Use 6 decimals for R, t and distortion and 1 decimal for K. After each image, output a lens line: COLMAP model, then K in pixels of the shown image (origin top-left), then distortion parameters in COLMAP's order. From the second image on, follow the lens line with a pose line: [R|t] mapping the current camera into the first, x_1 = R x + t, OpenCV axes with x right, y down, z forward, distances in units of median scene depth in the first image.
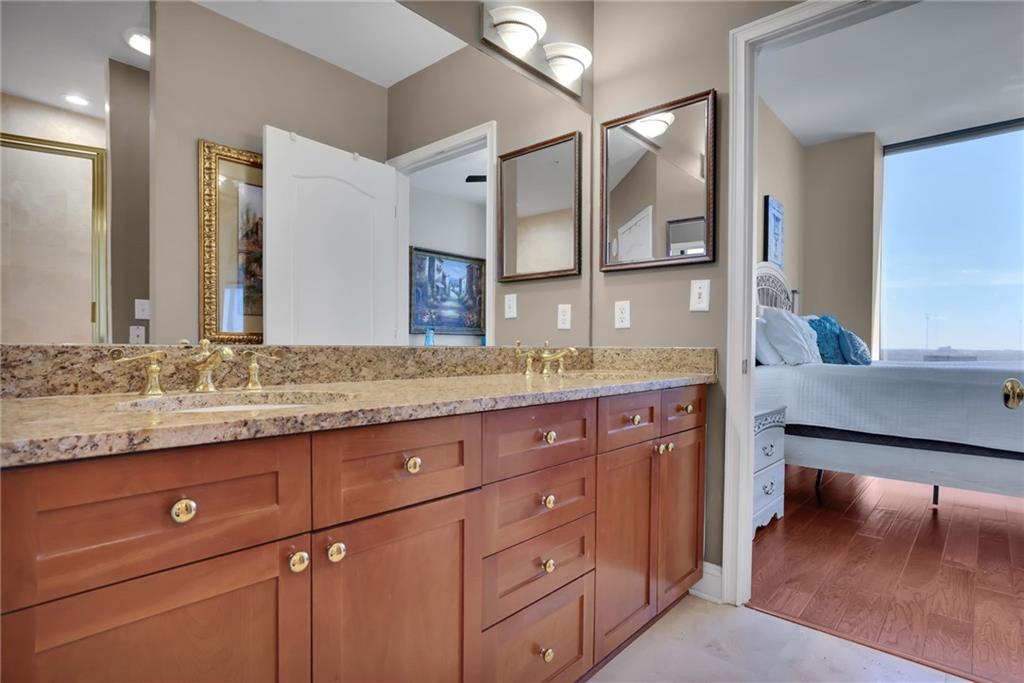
lens RADIAL K [[514.8, 0, 513.1], [0, 514.8, 346.2], [0, 0, 1]] dist [-0.019255, -0.000041]
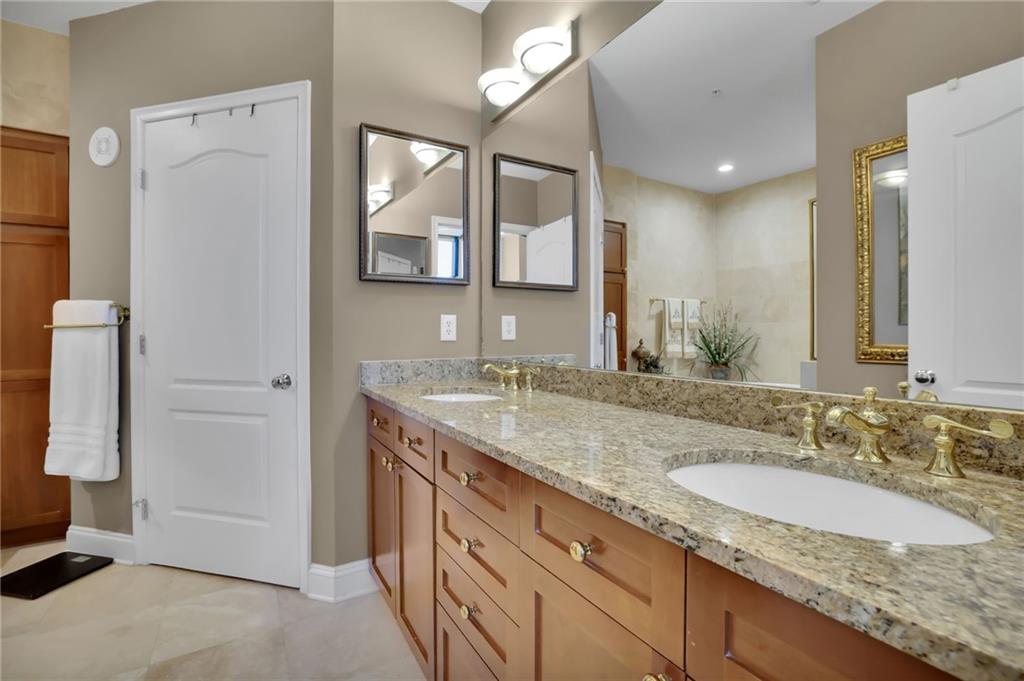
lens RADIAL K [[448.3, 0, 512.6], [0, 448.3, 337.4], [0, 0, 1]] dist [-0.027301, 0.000861]
pose [[-0.284849, -0.004463, -0.958562, 0.626117], [-0.004929, 0.999983, -0.003191, -0.060105], [0.958560, 0.003816, -0.284866, 0.986331]]
